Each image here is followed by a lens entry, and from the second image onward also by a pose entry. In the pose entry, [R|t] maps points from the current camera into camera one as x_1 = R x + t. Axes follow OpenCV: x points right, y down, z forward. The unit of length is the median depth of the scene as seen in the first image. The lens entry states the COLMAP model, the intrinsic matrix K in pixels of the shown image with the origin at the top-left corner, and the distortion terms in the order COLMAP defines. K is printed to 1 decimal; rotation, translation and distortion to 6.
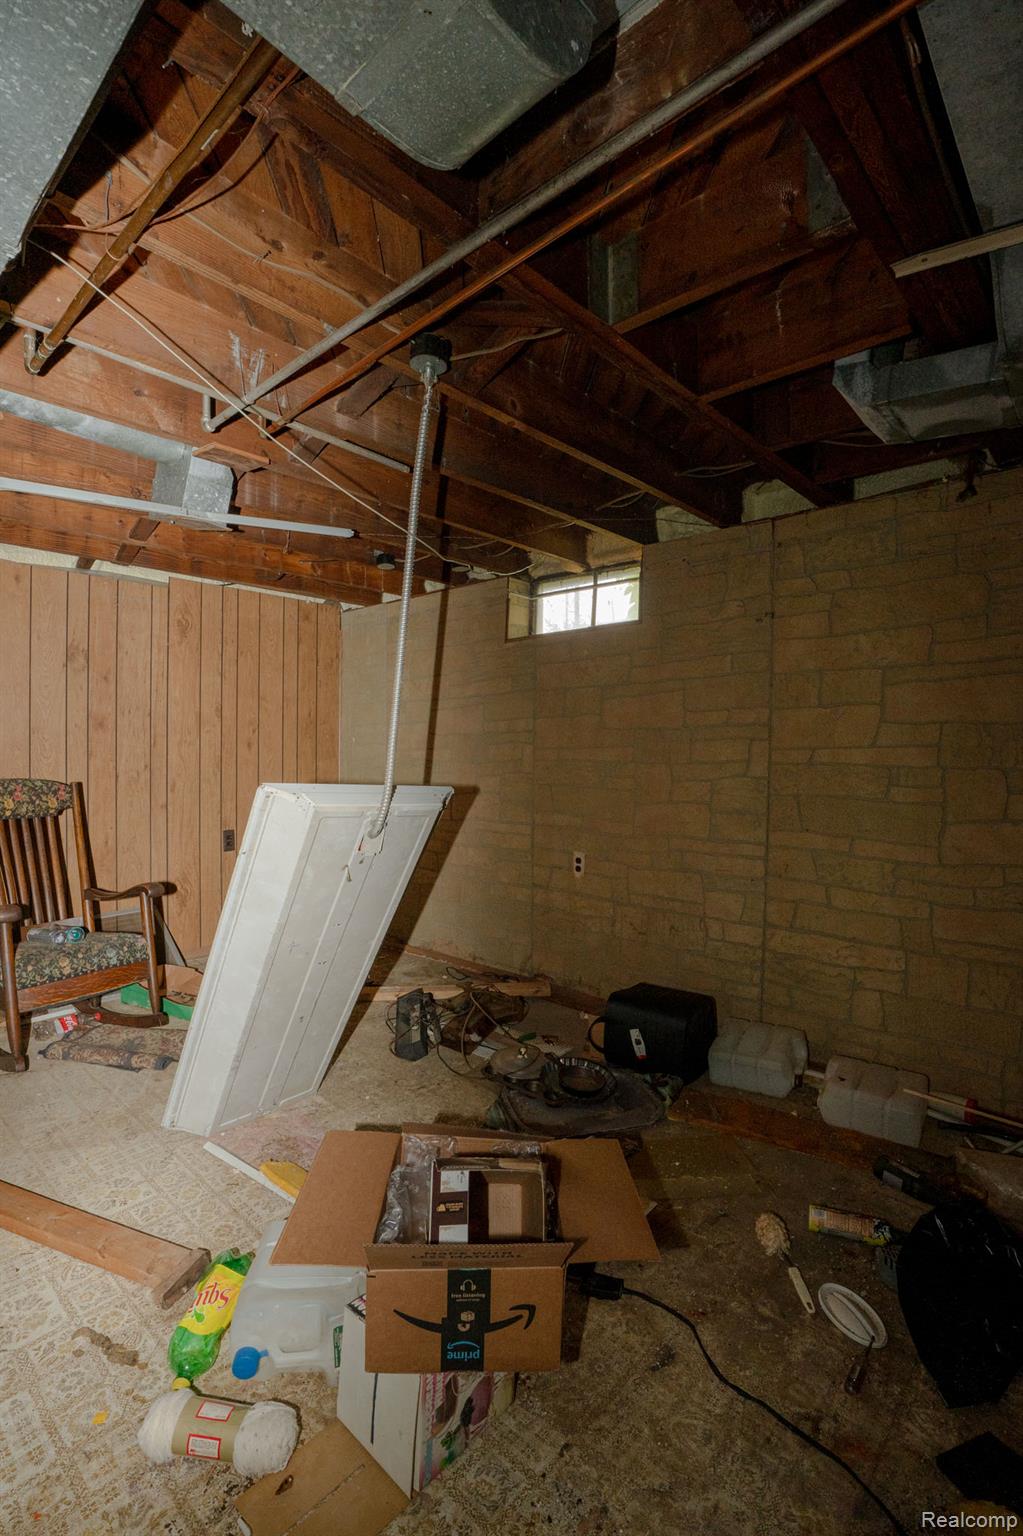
lens RADIAL K [[713.7, 0, 558.0], [0, 713.7, 751.3], [0, 0, 1]] dist [-0.060940, 0.023257]
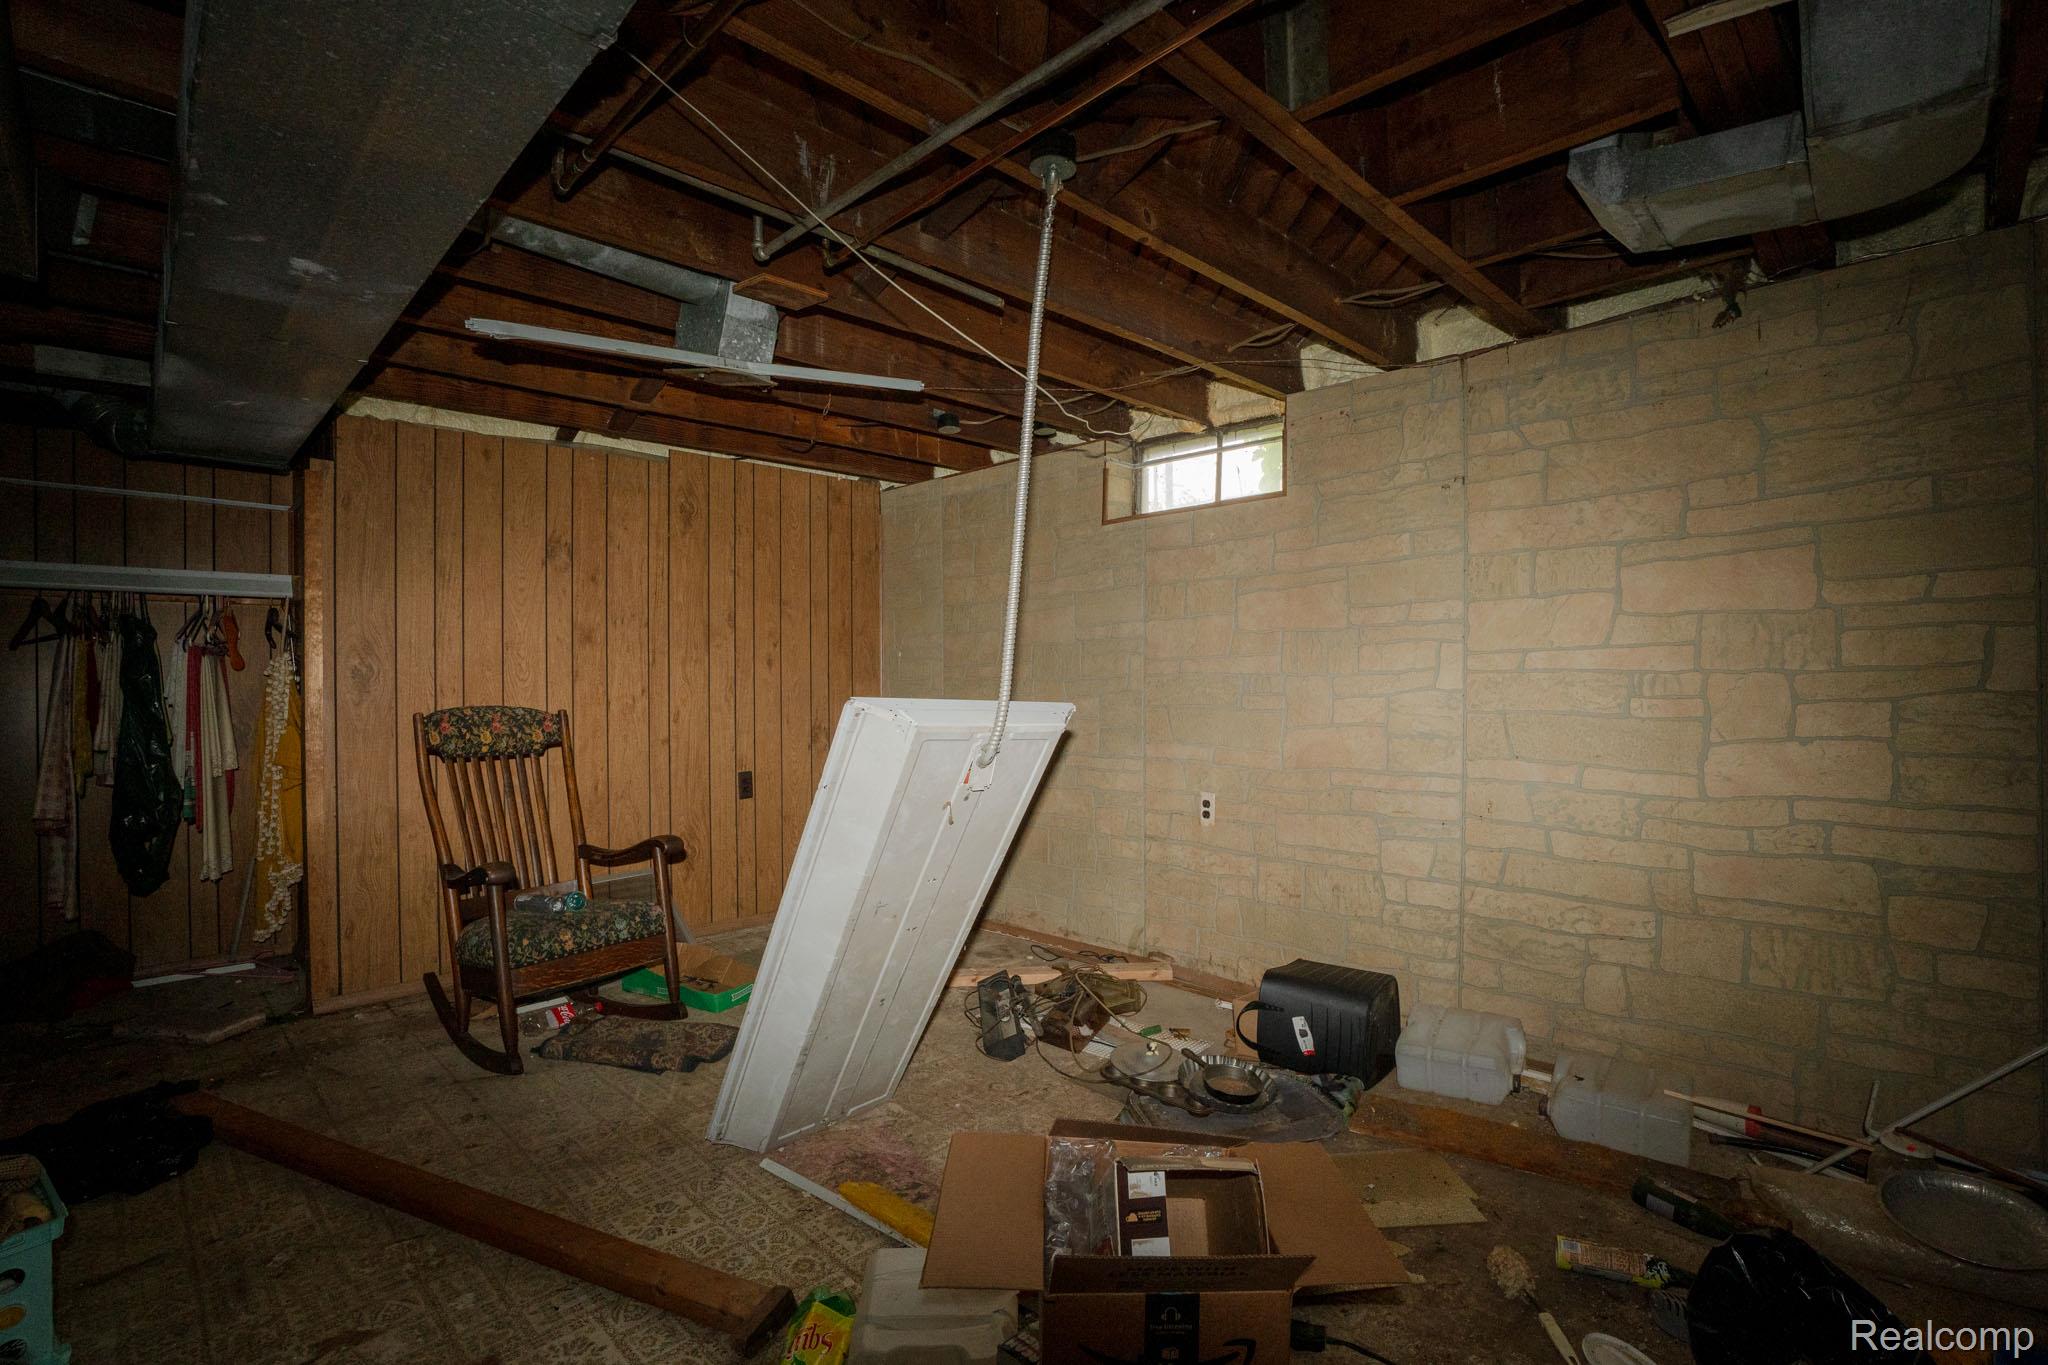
lens RADIAL K [[951.5, 0, 1028.3], [0, 951.5, 679.3], [0, 0, 1]] dist [-0.060940, 0.023257]
pose [[0.998933, -0.013415, -0.044195, -0.139081], [0.013014, 0.999872, -0.009331, 0.030374], [0.044315, 0.008746, 0.998979, -0.044643]]
